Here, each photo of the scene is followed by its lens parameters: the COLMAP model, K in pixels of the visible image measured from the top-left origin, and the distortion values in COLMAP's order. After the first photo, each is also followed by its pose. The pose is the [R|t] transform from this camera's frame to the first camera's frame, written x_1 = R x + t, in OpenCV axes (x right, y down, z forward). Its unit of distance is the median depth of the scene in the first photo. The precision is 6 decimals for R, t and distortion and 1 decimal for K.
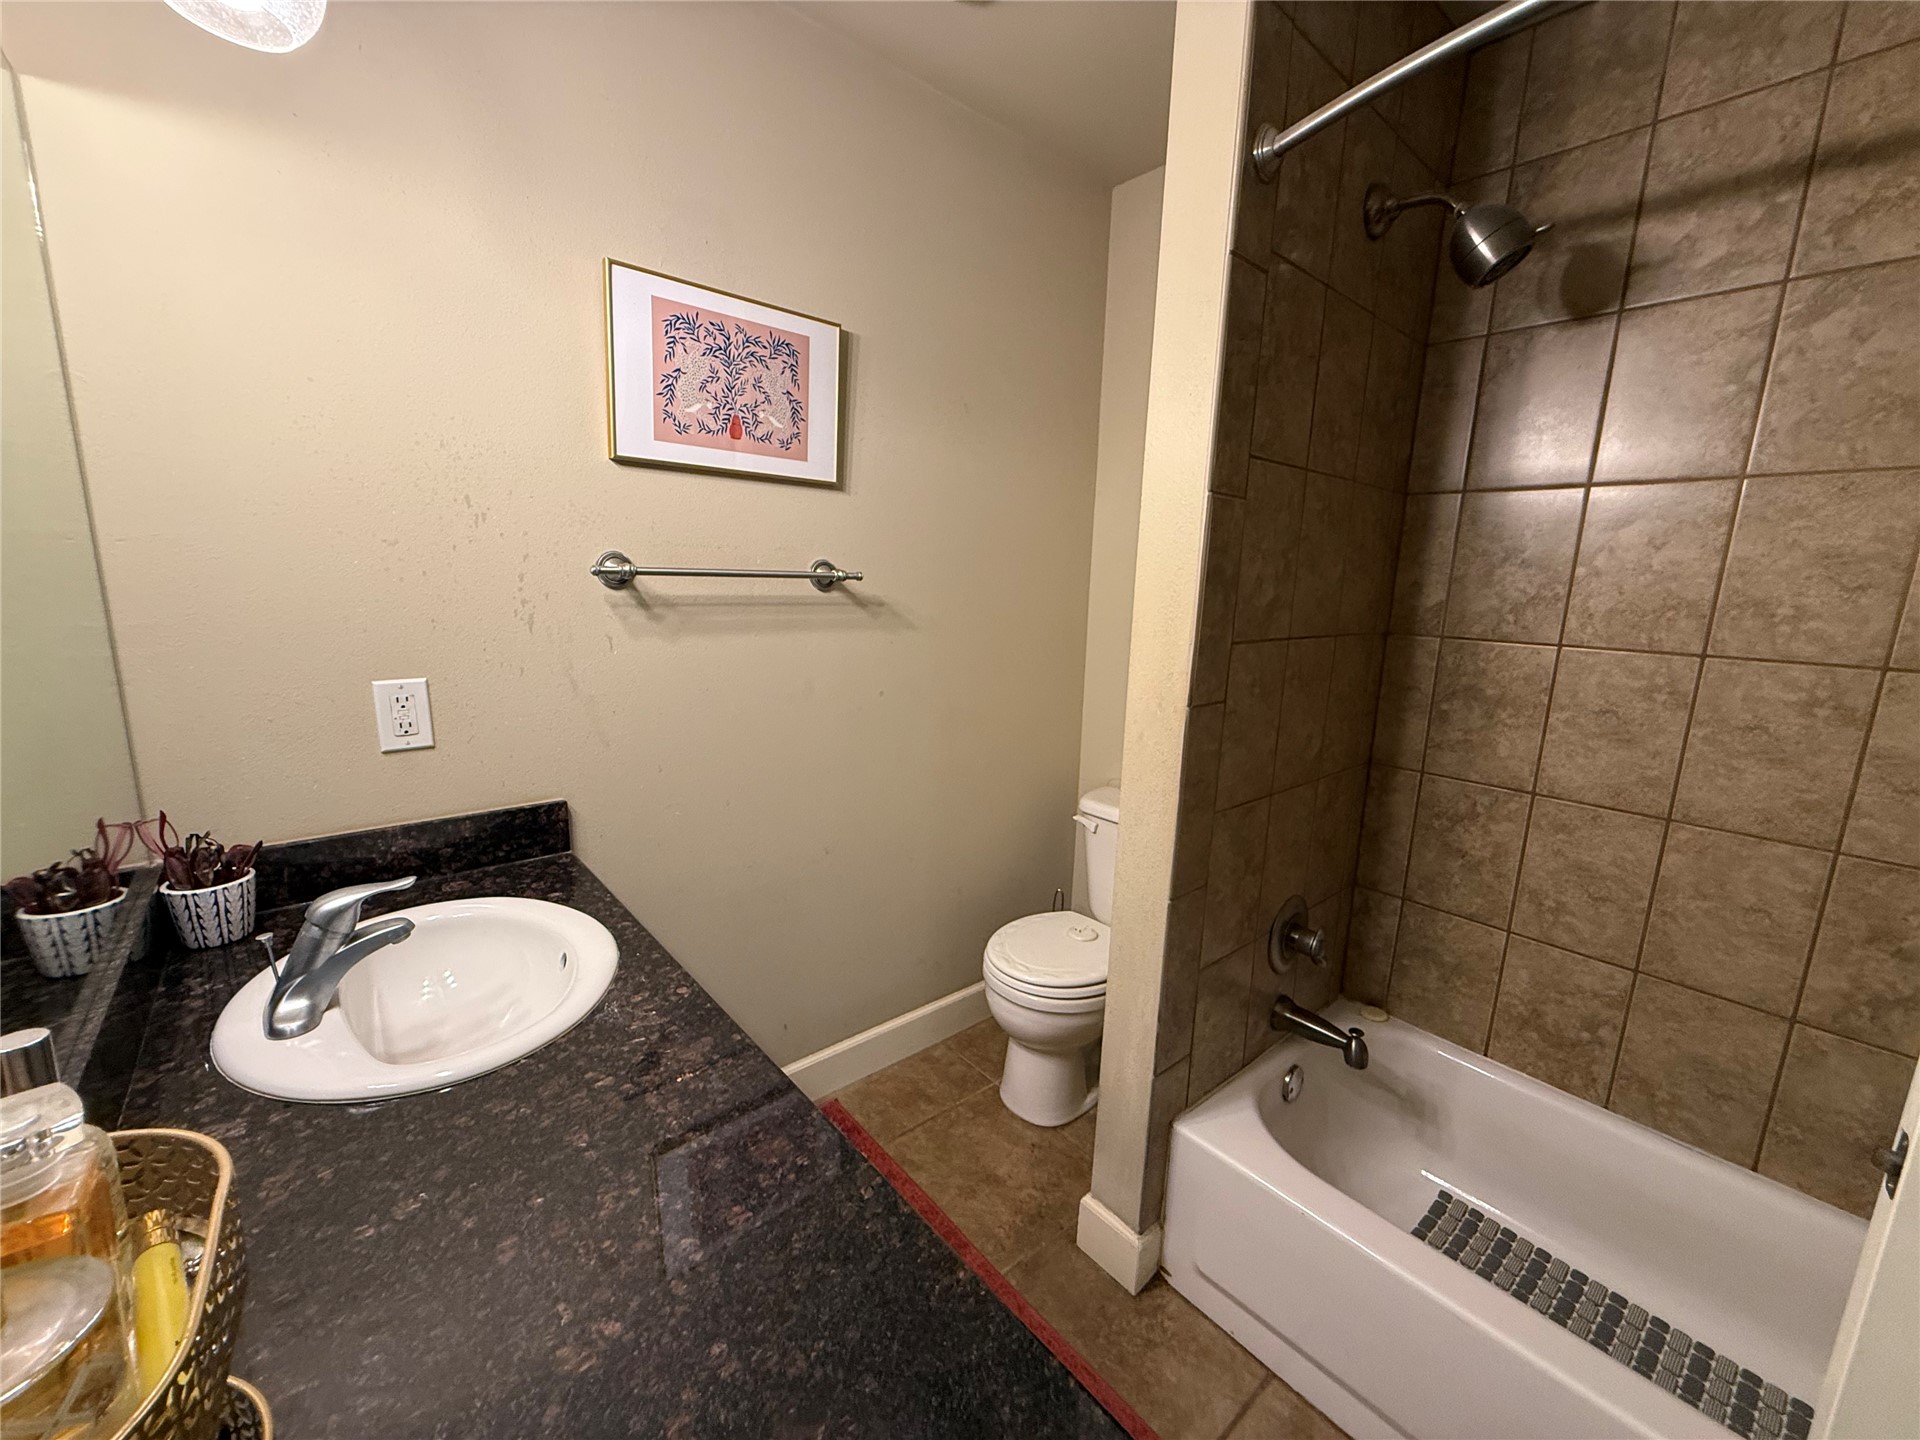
lens RADIAL K [[766.5, 0, 953.8], [0, 766.5, 720.7], [0, 0, 1]] dist [-0.000507, 0.000250]
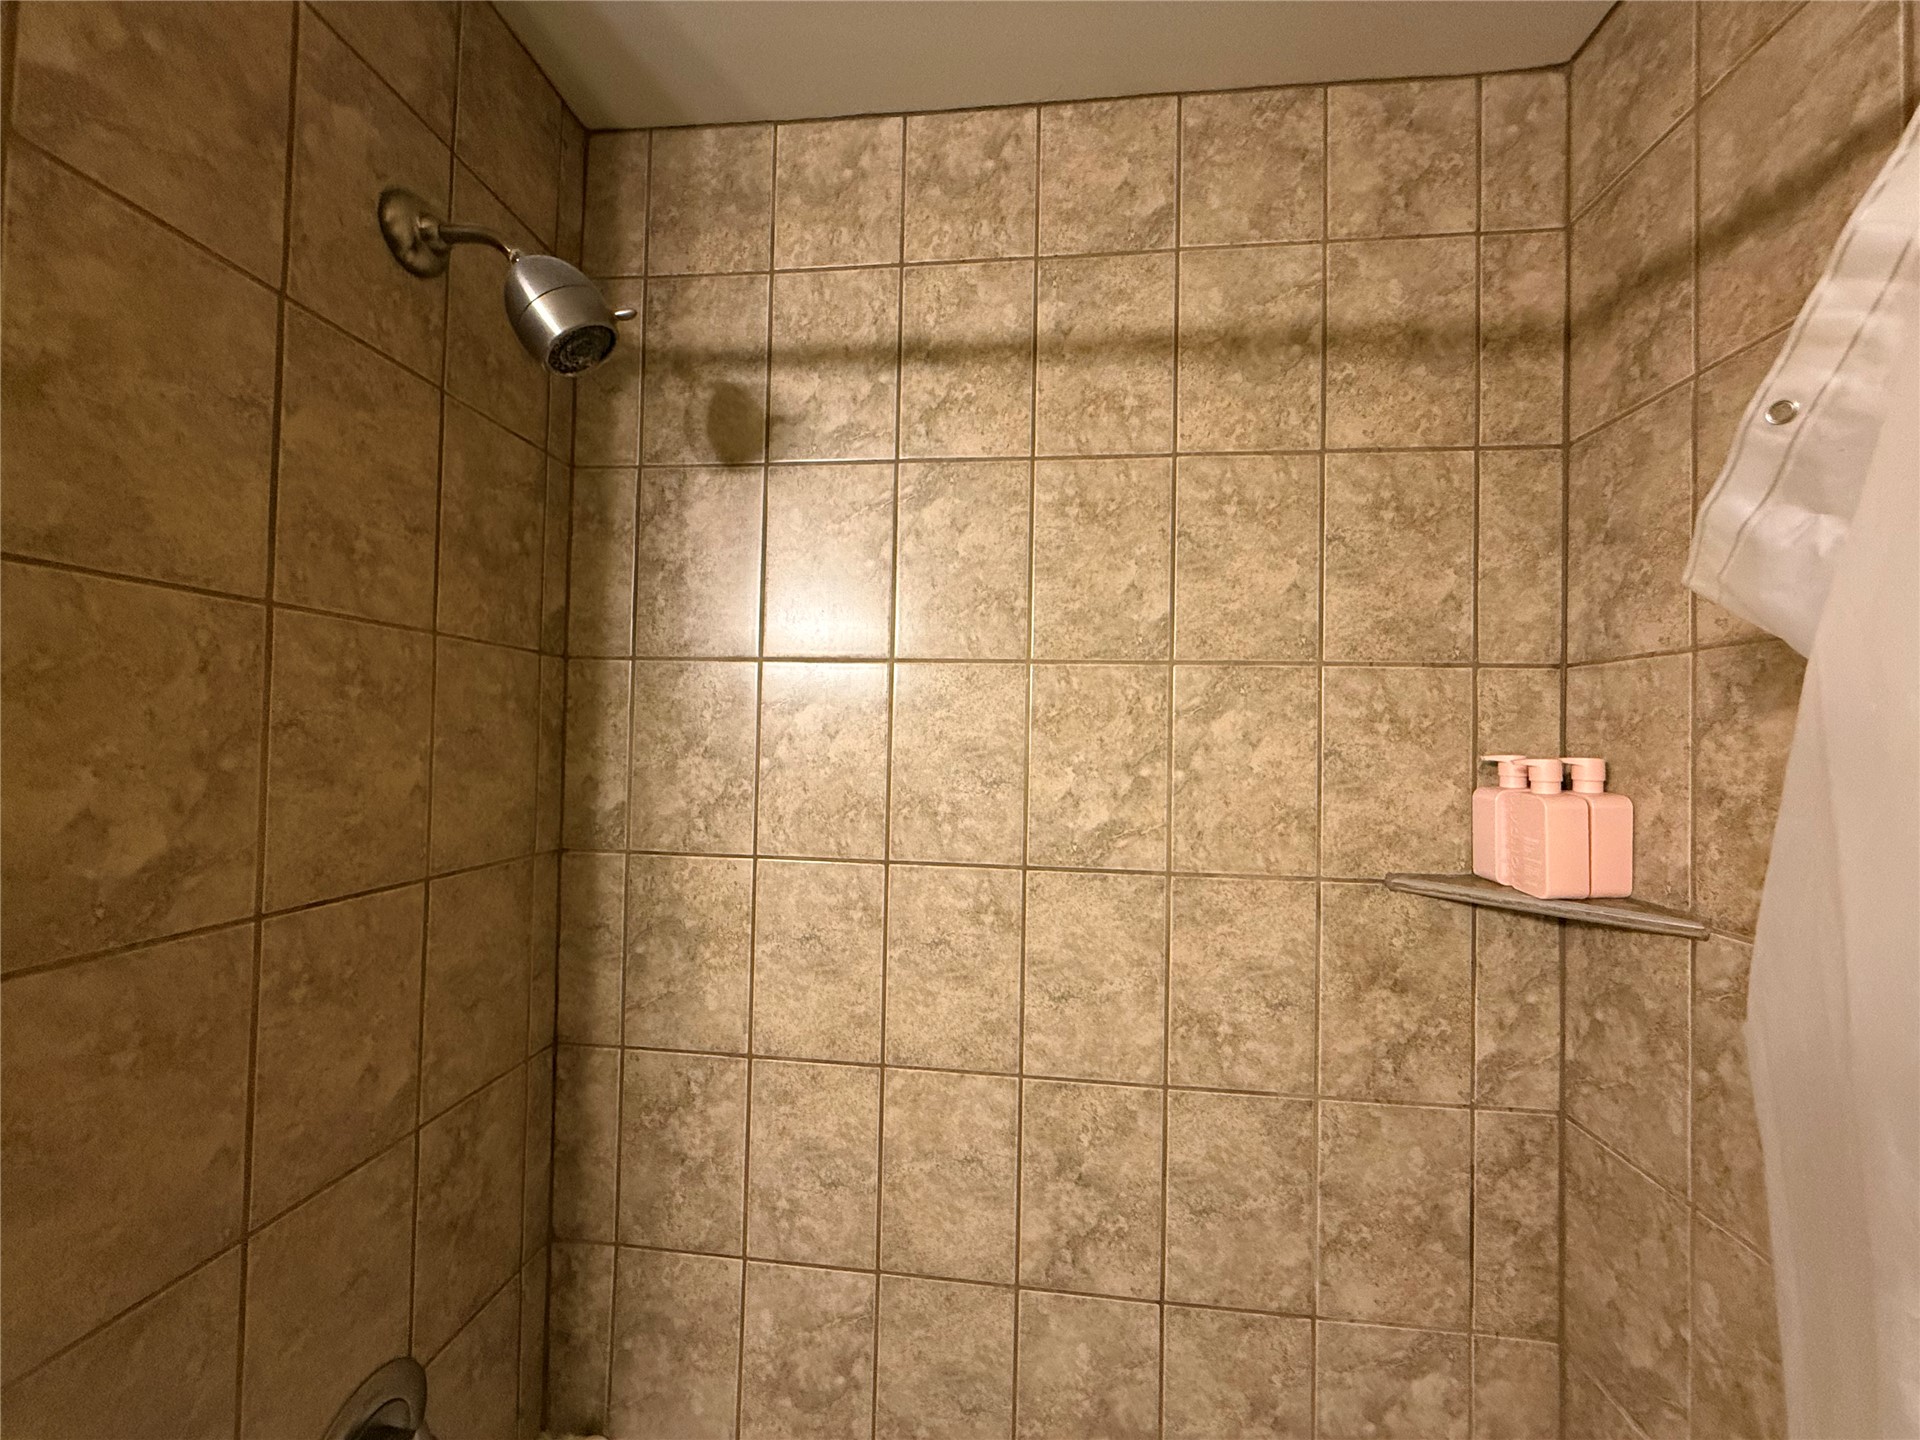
lens RADIAL K [[766.5, 0, 953.4], [0, 766.5, 720.2], [0, 0, 1]] dist [-0.000507, 0.000250]
pose [[0.729531, 0.000911, 0.683947, 0.389979], [0.130411, 0.981467, -0.140411, -0.095288], [-0.671399, 0.191628, 0.715892, 0.269609]]
